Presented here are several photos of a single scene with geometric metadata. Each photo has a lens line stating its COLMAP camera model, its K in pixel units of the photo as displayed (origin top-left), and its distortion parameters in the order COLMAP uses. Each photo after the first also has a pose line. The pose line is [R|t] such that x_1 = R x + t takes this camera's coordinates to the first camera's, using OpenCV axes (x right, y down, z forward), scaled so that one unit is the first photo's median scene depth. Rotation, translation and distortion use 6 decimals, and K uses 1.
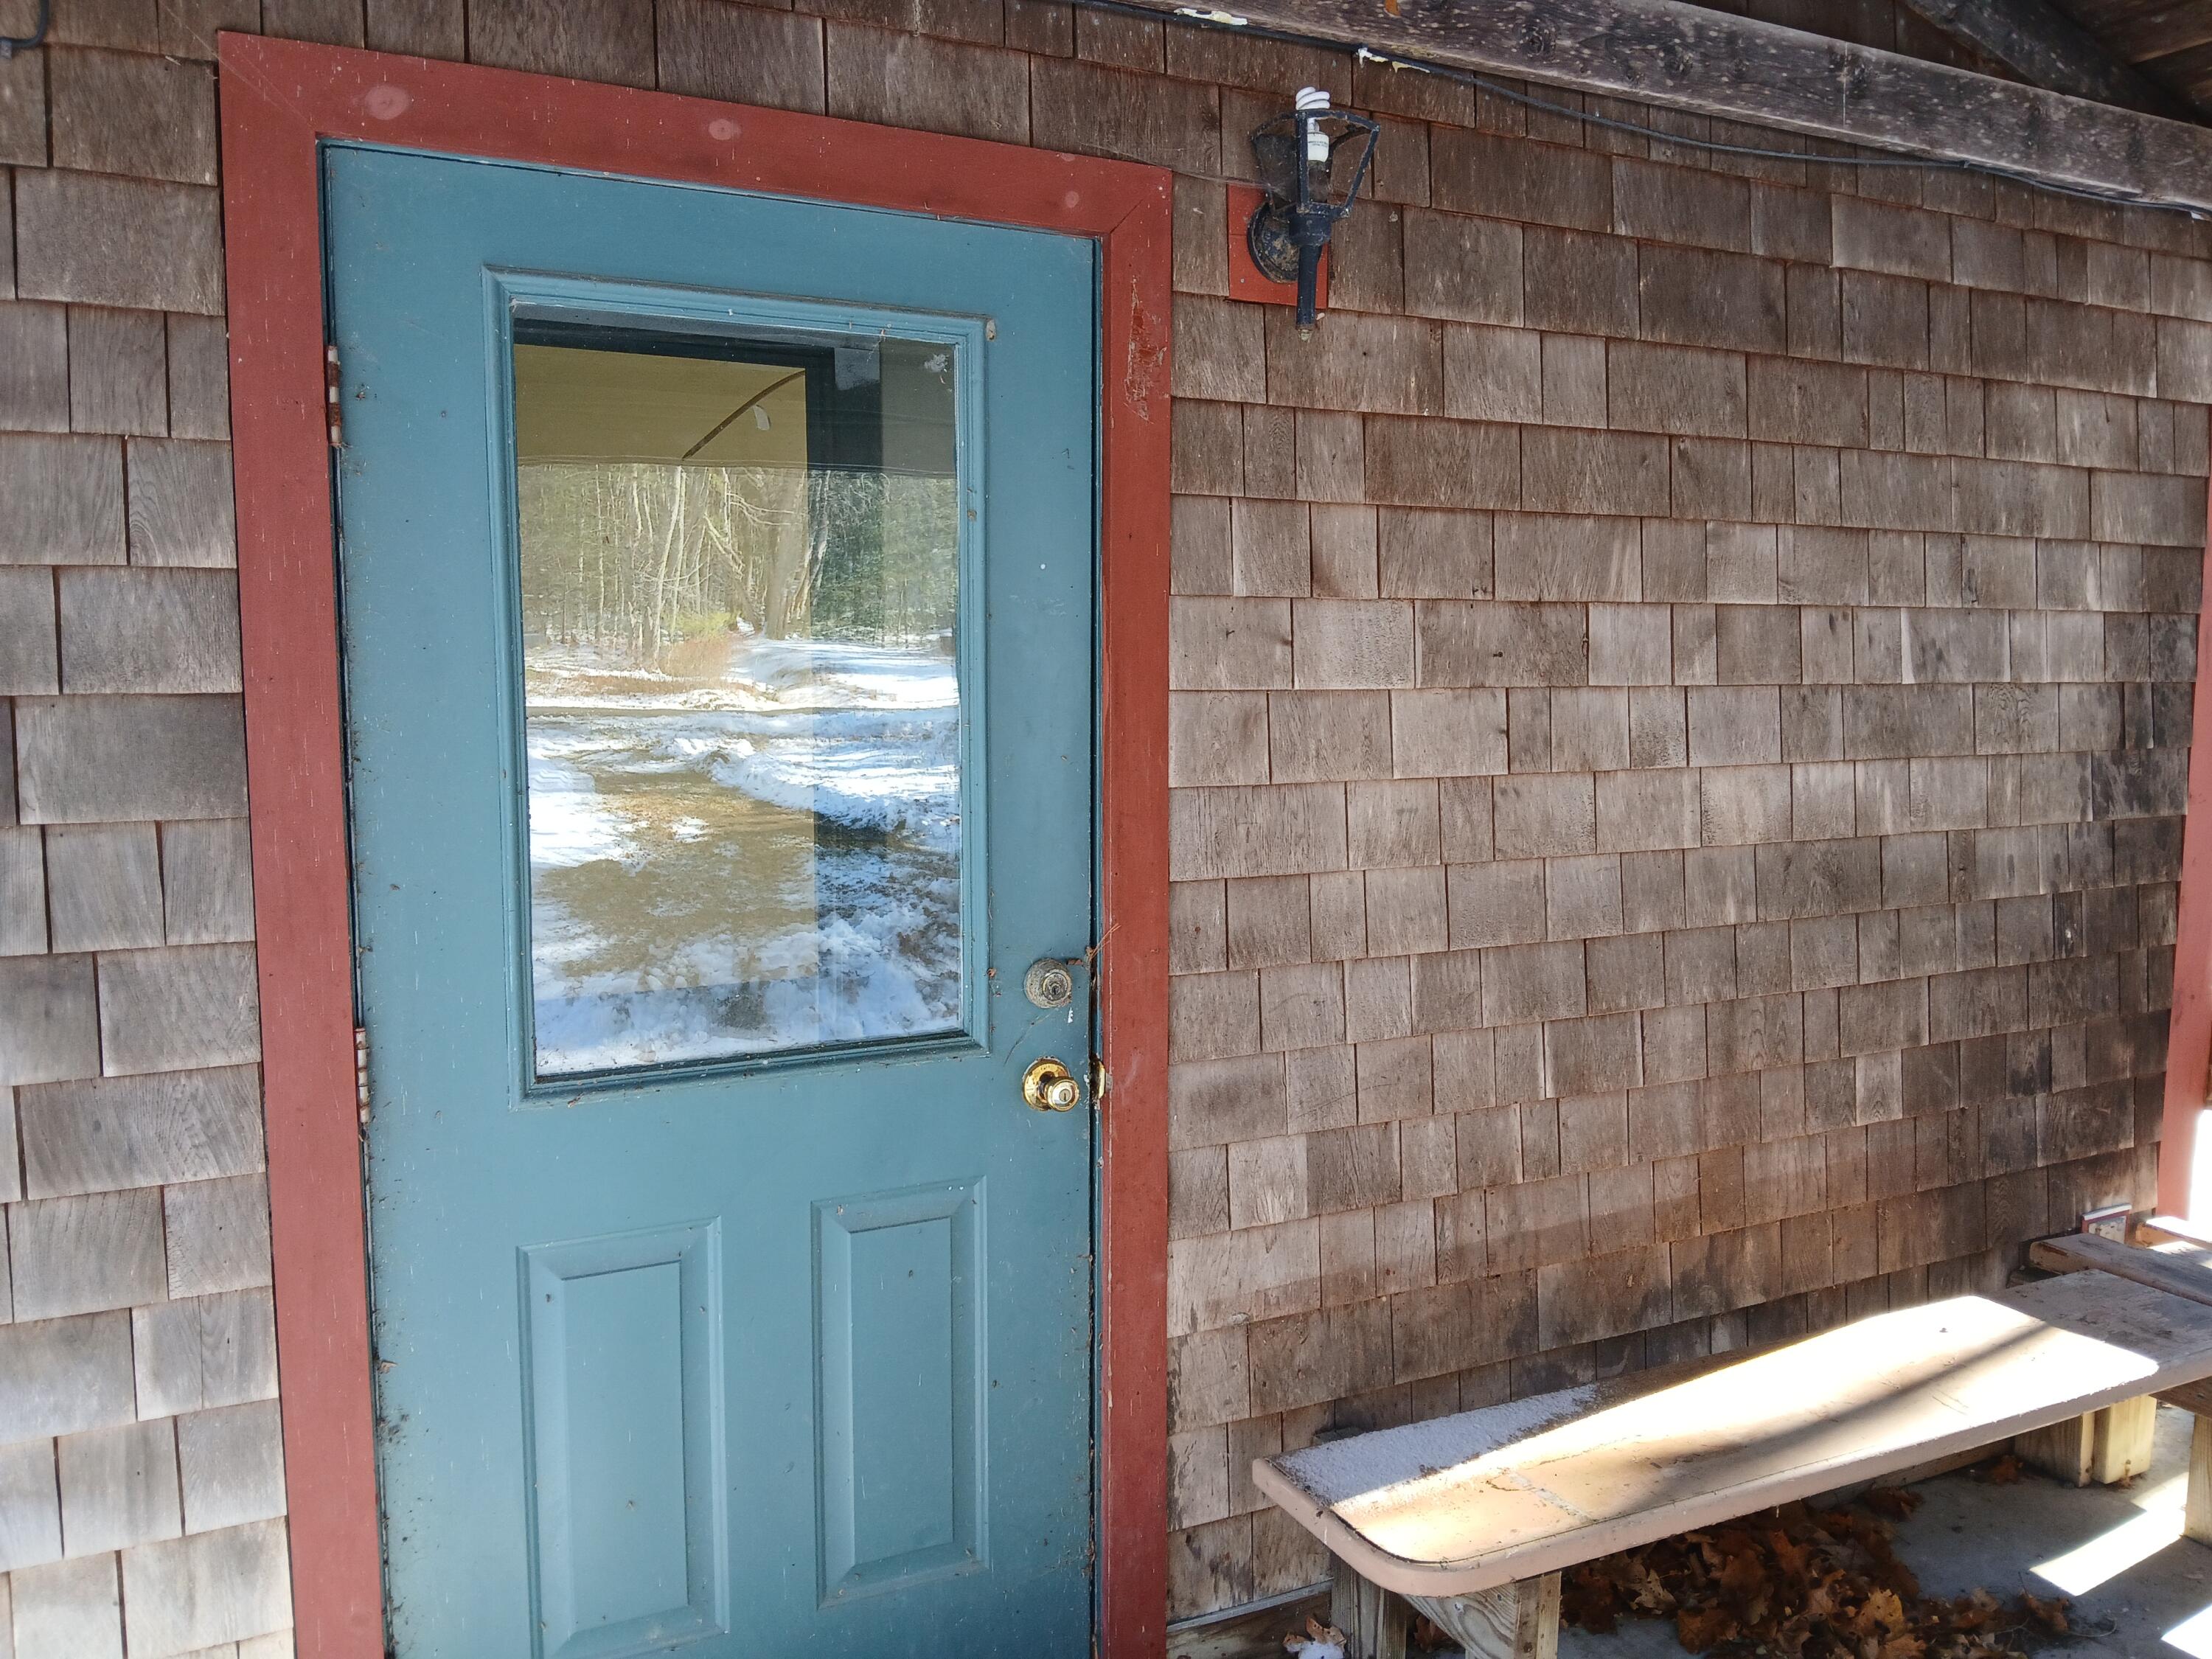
lens RADIAL K [[1696.9, 0, 1111.0], [0, 1696.9, 807.2], [0, 0, 1]] dist [0.054056, -0.094947]
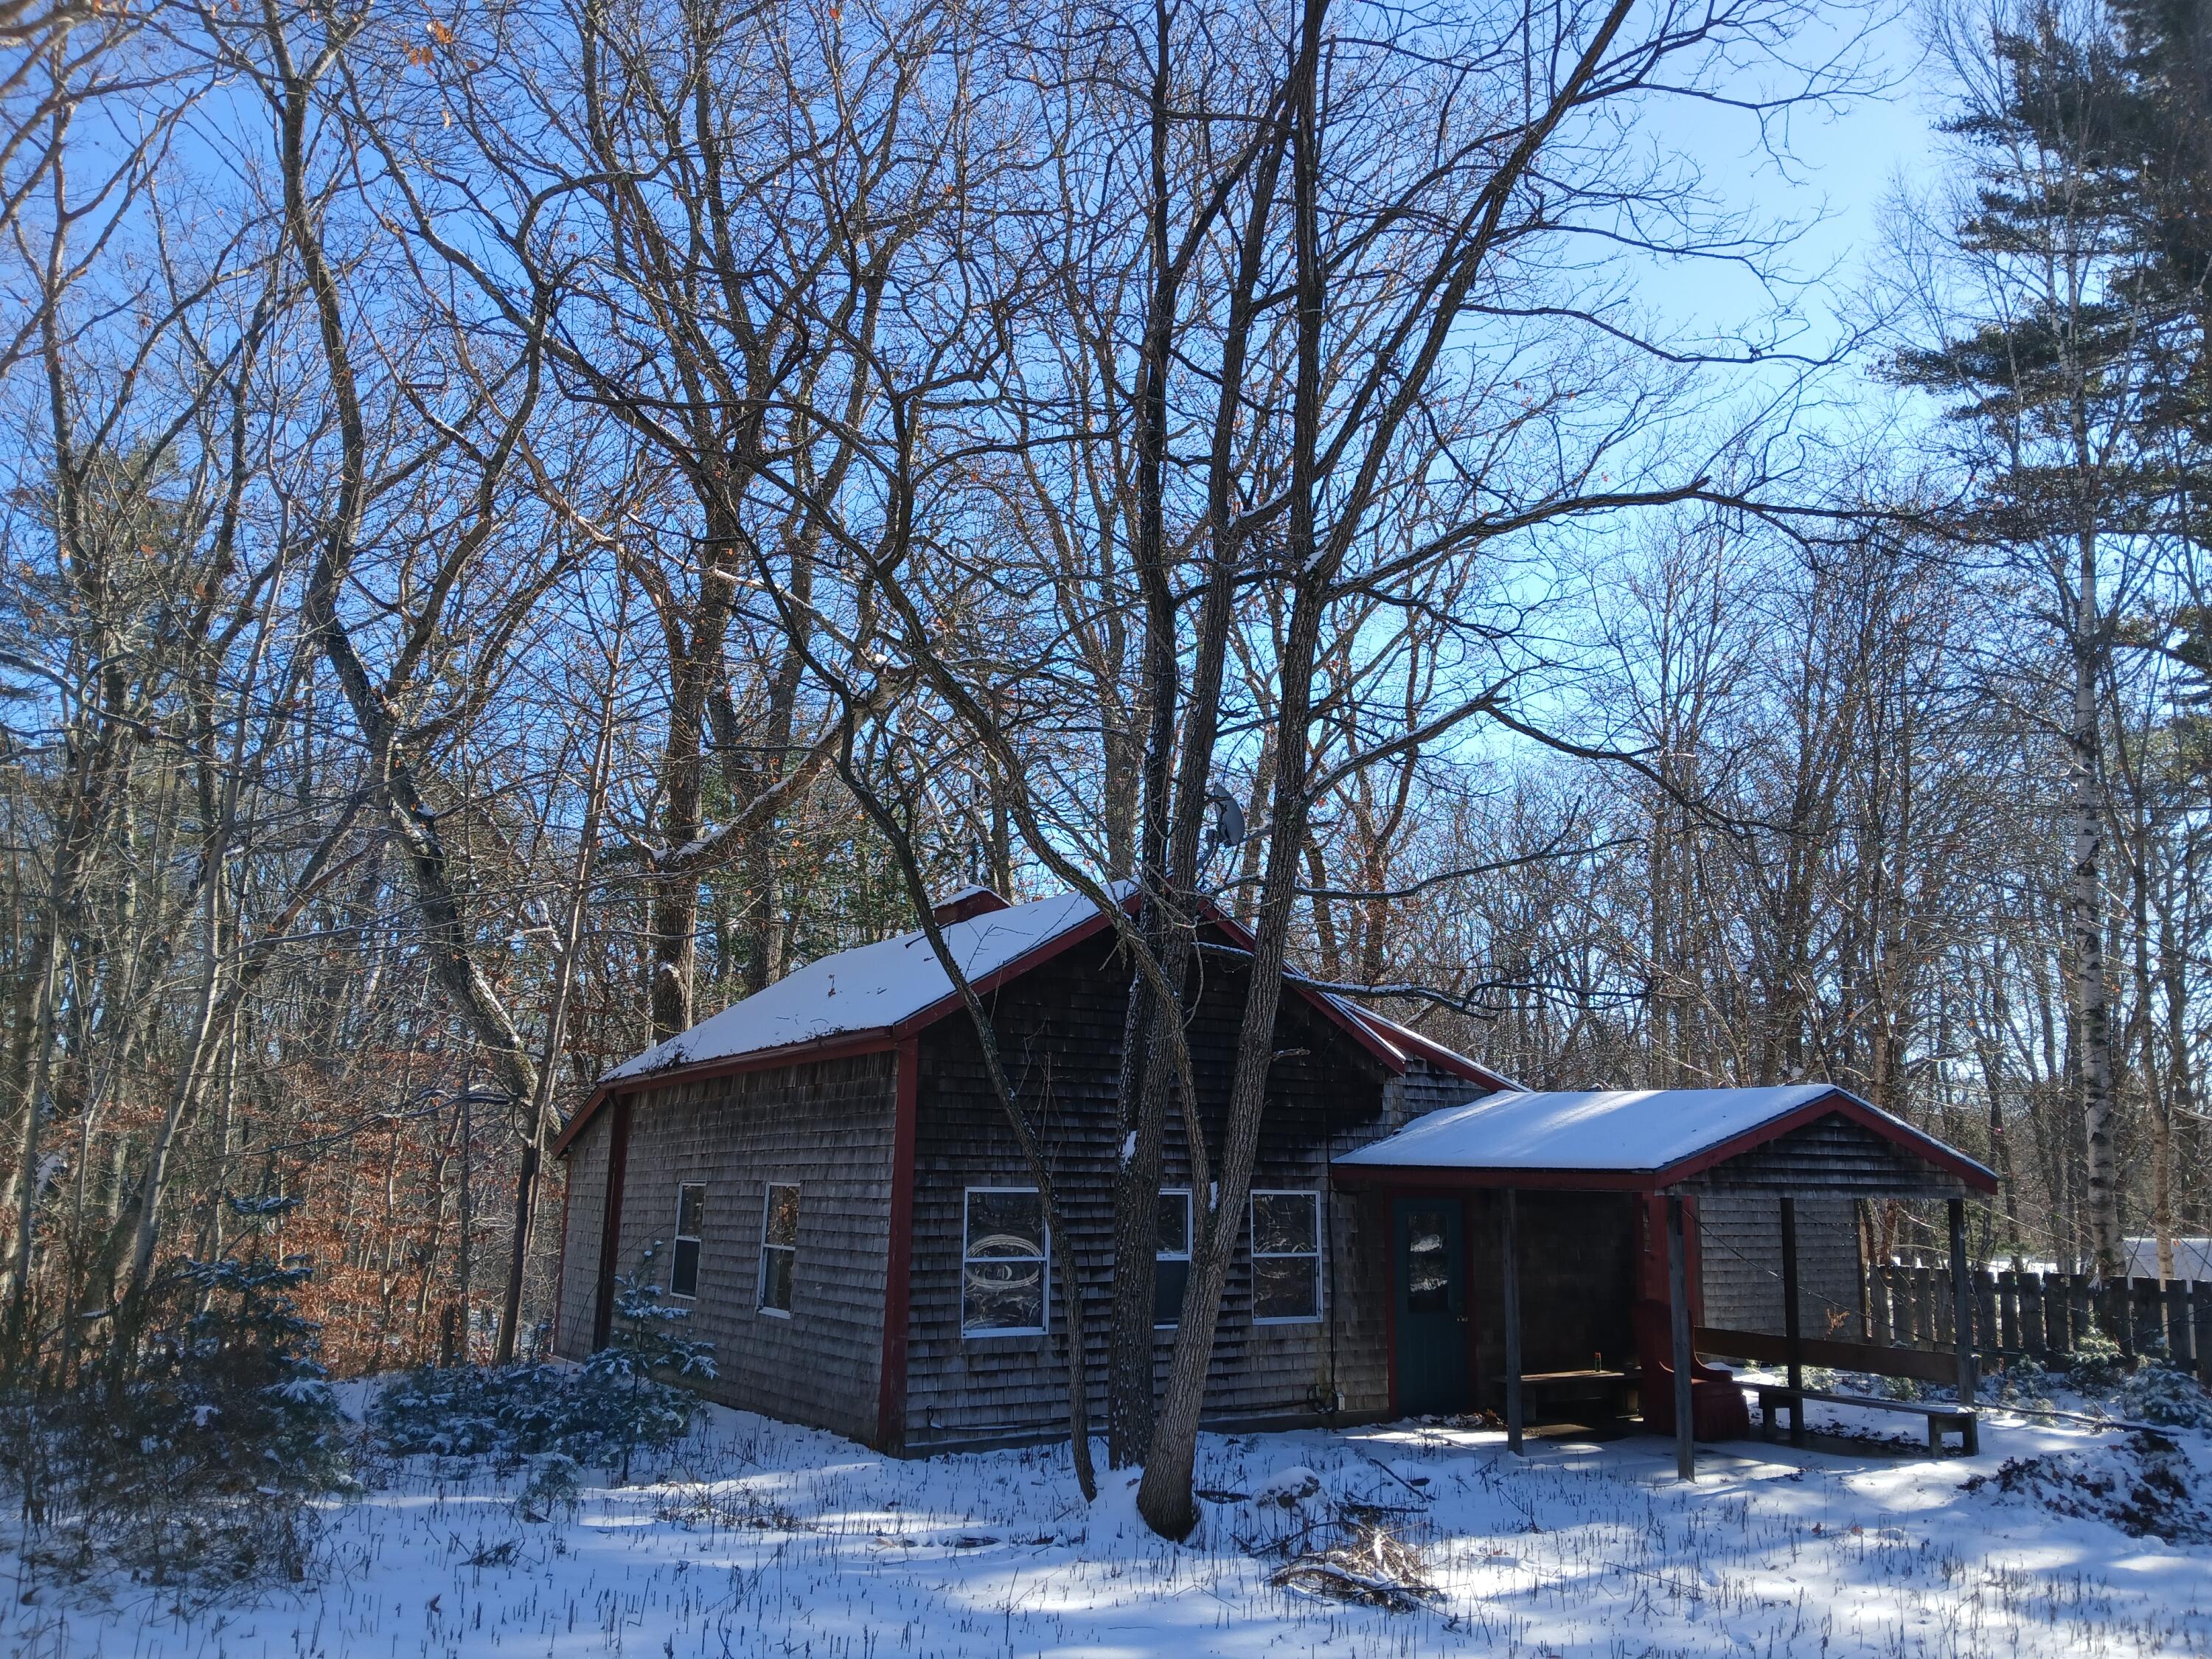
lens RADIAL K [[1696.9, 0, 1125.8], [0, 1696.9, 829.6], [0, 0, 1]] dist [0.054056, -0.094947]
pose [[0.993156, 0.034617, 0.111548, -2.033727], [-0.001715, 0.959287, -0.282428, 0.192971], [-0.116783, 0.280304, 0.952781, -5.484876]]
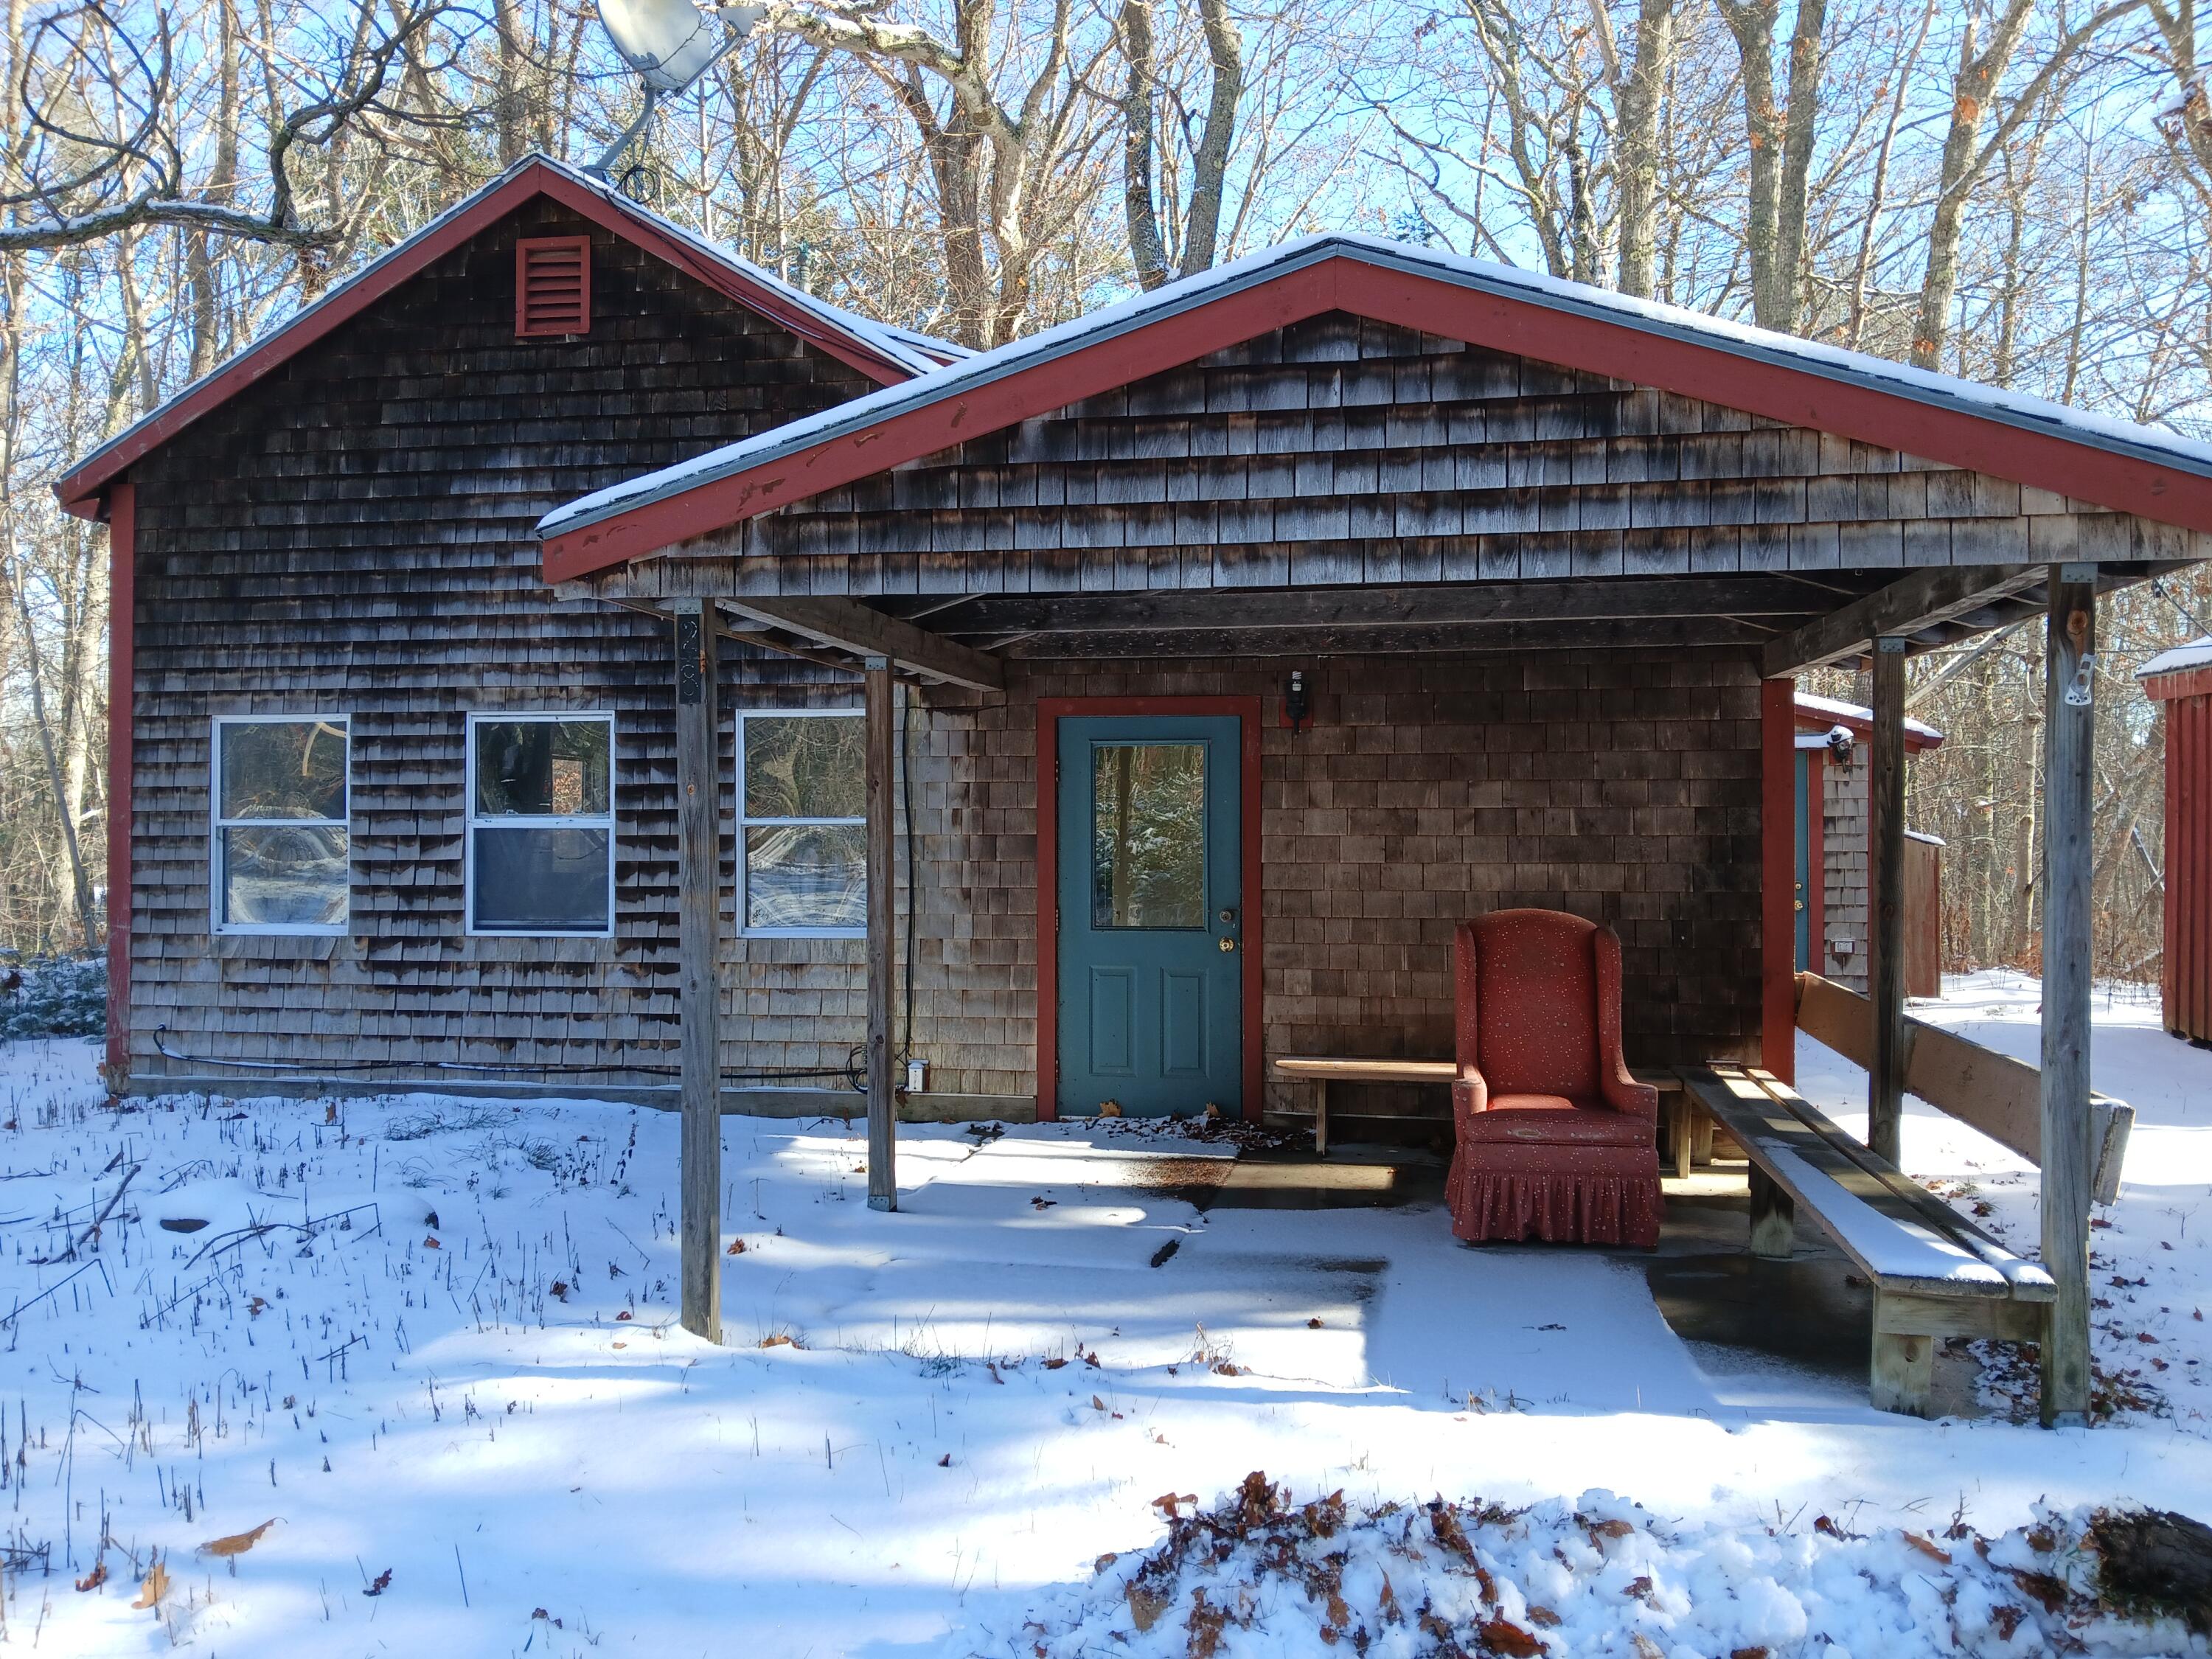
lens RADIAL K [[1696.9, 0, 1107.2], [0, 1696.9, 828.3], [0, 0, 1]] dist [0.054056, -0.094947]
pose [[0.812321, -0.003695, -0.583199, 1.629839], [-0.047623, 0.996220, -0.072644, 0.167388], [0.581263, 0.086784, 0.809075, -1.826740]]
